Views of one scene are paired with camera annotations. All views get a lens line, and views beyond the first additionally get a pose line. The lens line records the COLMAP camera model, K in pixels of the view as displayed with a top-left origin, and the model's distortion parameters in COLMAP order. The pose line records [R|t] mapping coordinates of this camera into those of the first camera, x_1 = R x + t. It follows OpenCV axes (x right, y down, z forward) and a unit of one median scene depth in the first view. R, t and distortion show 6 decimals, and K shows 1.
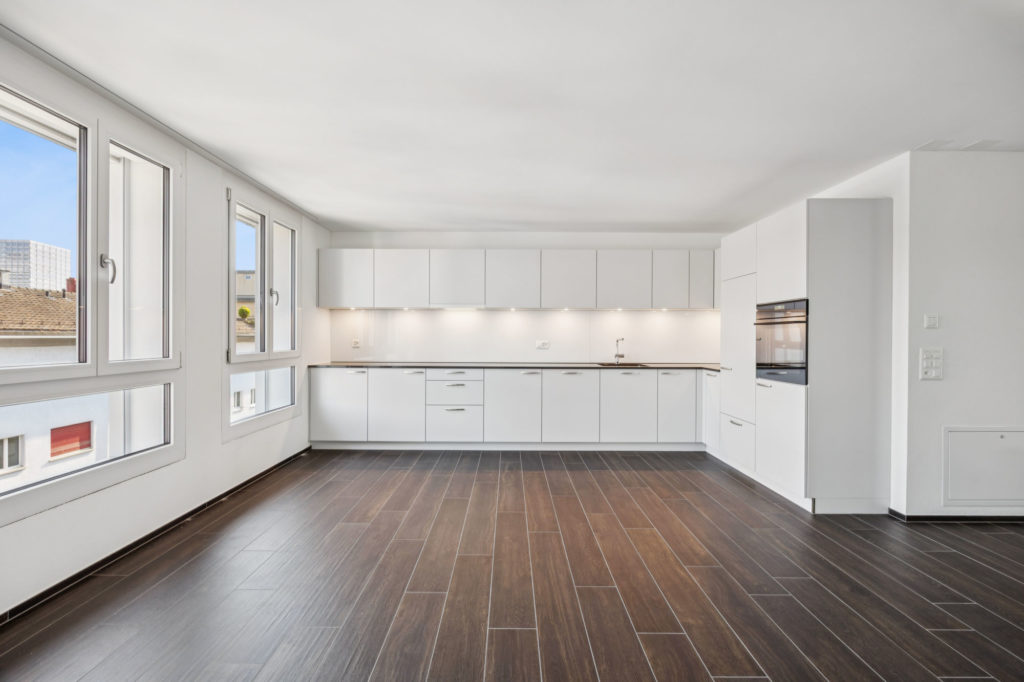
lens RADIAL K [[445.1, 0, 509.2], [0, 445.1, 336.3], [0, 0, 1]] dist [0.012228, 0.000174]
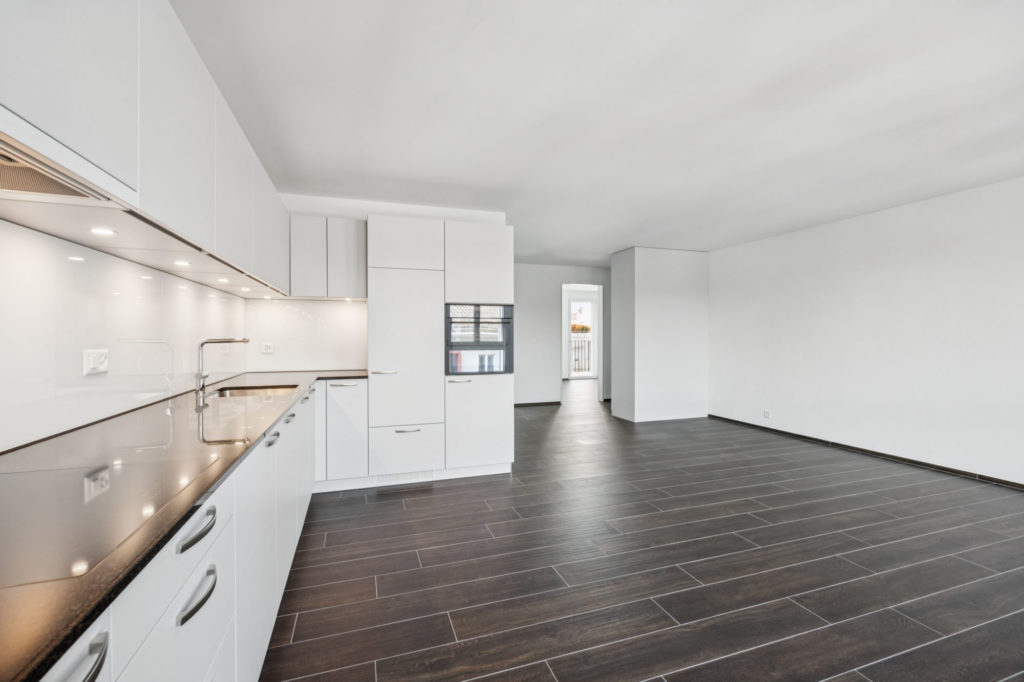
lens RADIAL K [[445.1, 0, 506.9], [0, 445.1, 334.9], [0, 0, 1]] dist [0.012228, 0.000174]
pose [[-0.320770, -0.011095, 0.947092, -0.363481], [0.001982, 0.999921, 0.012385, -0.009070], [-0.947155, 0.005850, -0.320723, 0.972050]]
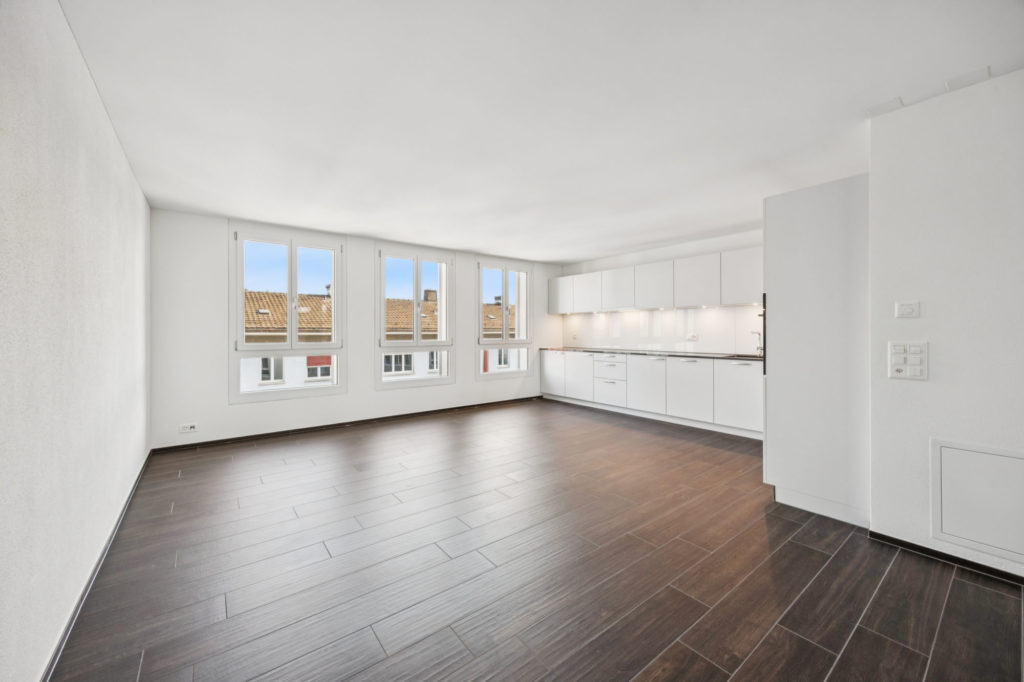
lens RADIAL K [[387.4, 0, 505.9], [0, 387.4, 331.4], [0, 0, 1]] dist [0.003025, 0.000320]
pose [[0.607916, -0.006680, -0.793973, 0.662902], [0.007714, 0.999967, -0.002507, 0.002397], [0.793964, -0.004600, 0.607948, -0.018498]]
